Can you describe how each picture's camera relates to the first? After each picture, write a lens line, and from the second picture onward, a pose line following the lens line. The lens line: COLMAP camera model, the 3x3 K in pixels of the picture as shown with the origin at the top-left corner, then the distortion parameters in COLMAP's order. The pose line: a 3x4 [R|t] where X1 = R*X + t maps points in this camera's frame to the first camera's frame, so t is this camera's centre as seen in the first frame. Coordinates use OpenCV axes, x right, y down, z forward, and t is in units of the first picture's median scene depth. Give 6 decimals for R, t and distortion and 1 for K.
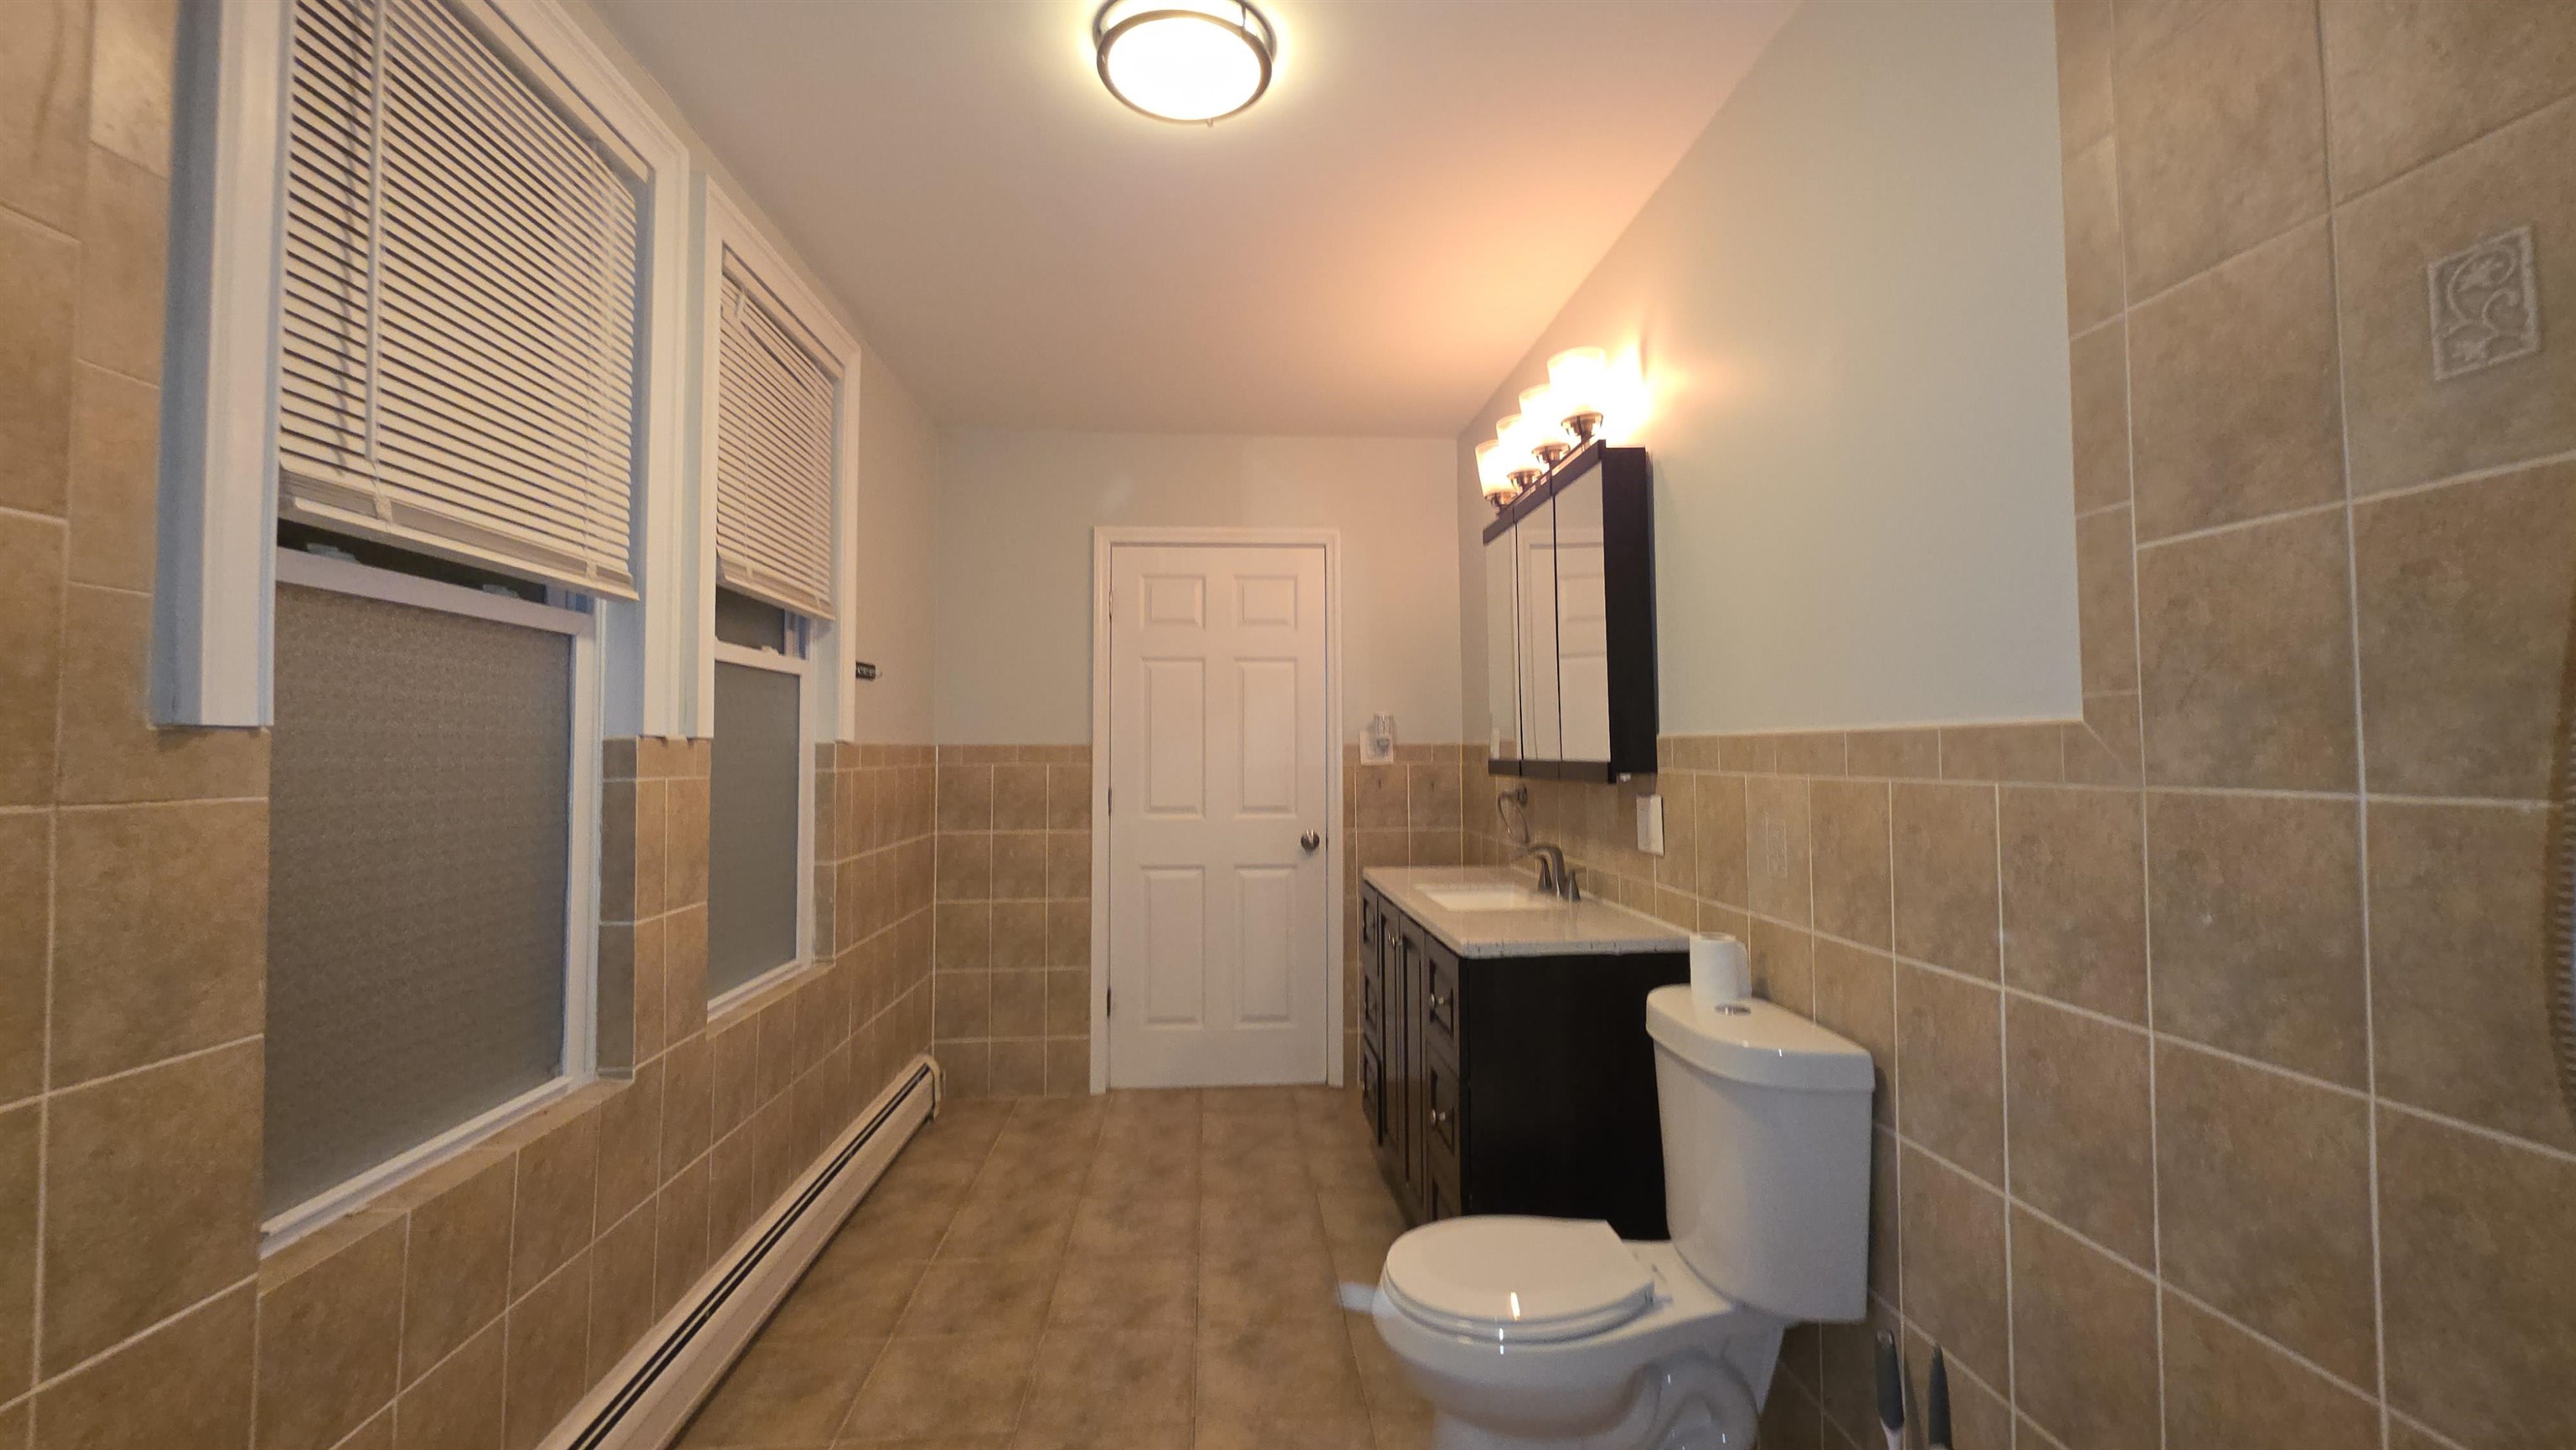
lens RADIAL K [[981.0, 0, 1288.0], [0, 981.0, 725.0], [0, 0, 1]] dist [-0.018923, -0.000032]
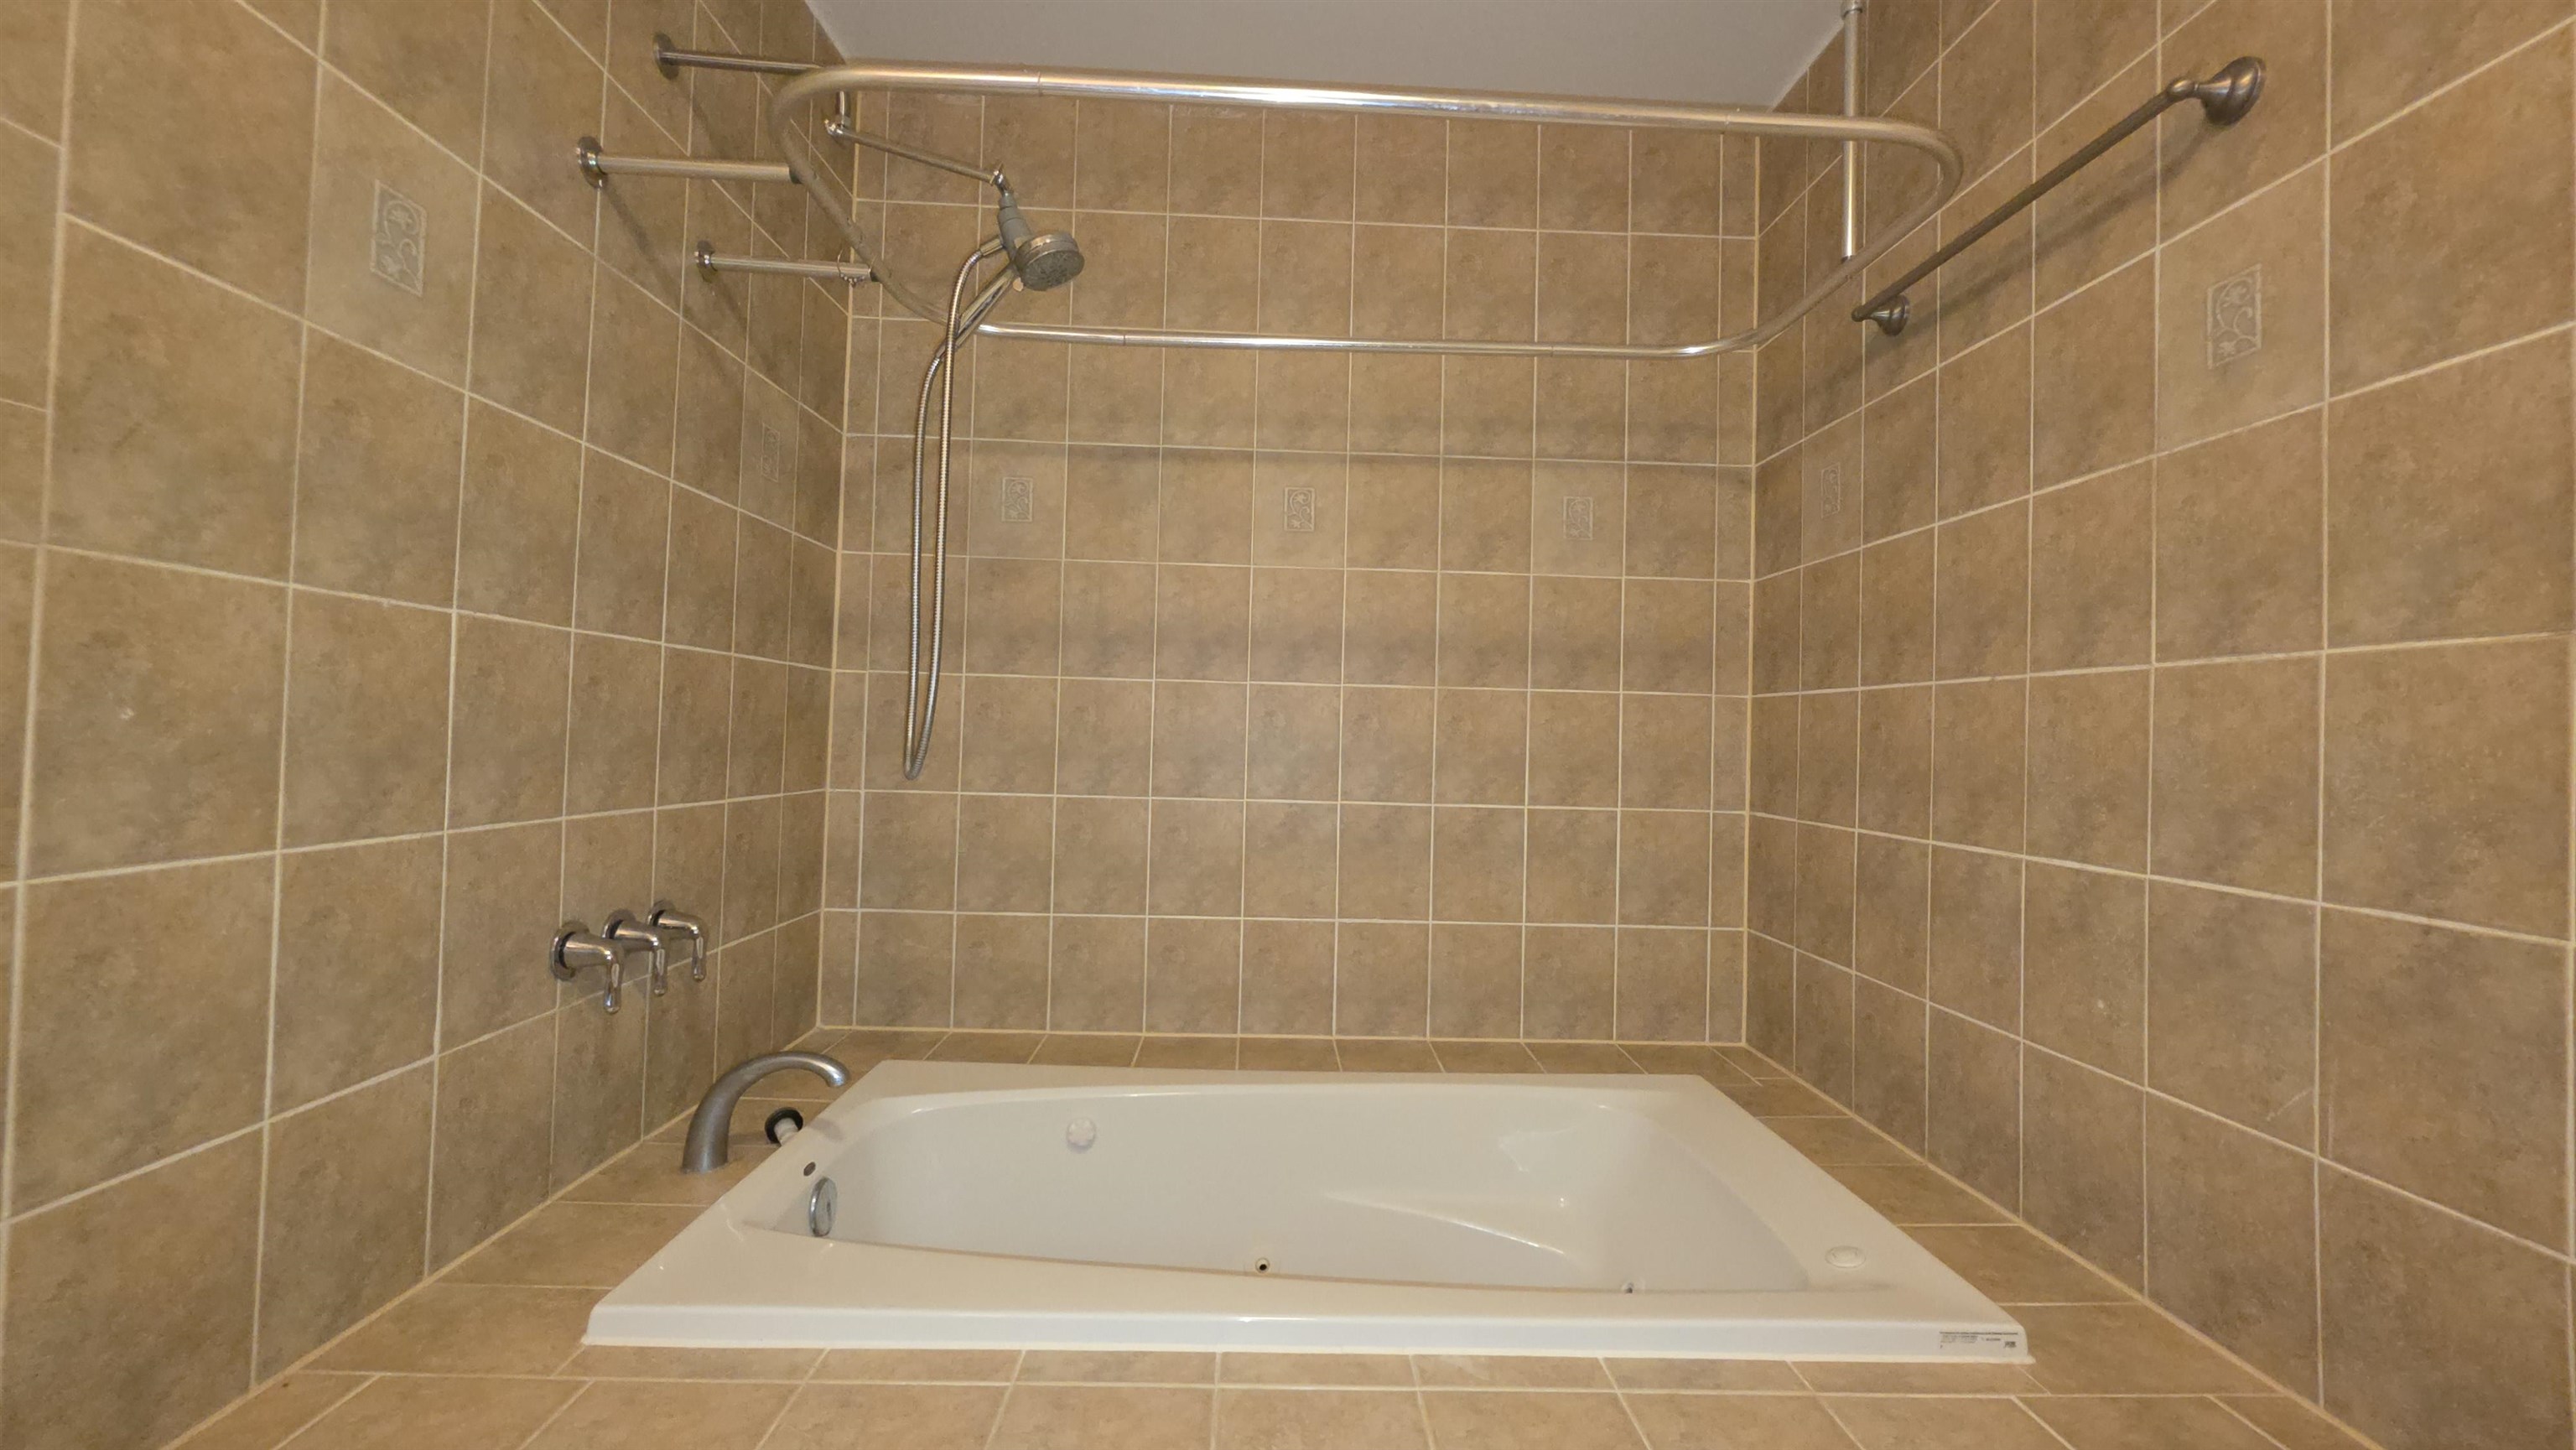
lens RADIAL K [[981.0, 0, 1288.0], [0, 981.0, 725.0], [0, 0, 1]] dist [-0.018923, -0.000032]
pose [[-0.998287, -0.031905, 0.049052, -0.095526], [-0.033812, 0.998684, -0.038550, 0.225326], [-0.047758, -0.040142, -0.998052, 1.915044]]
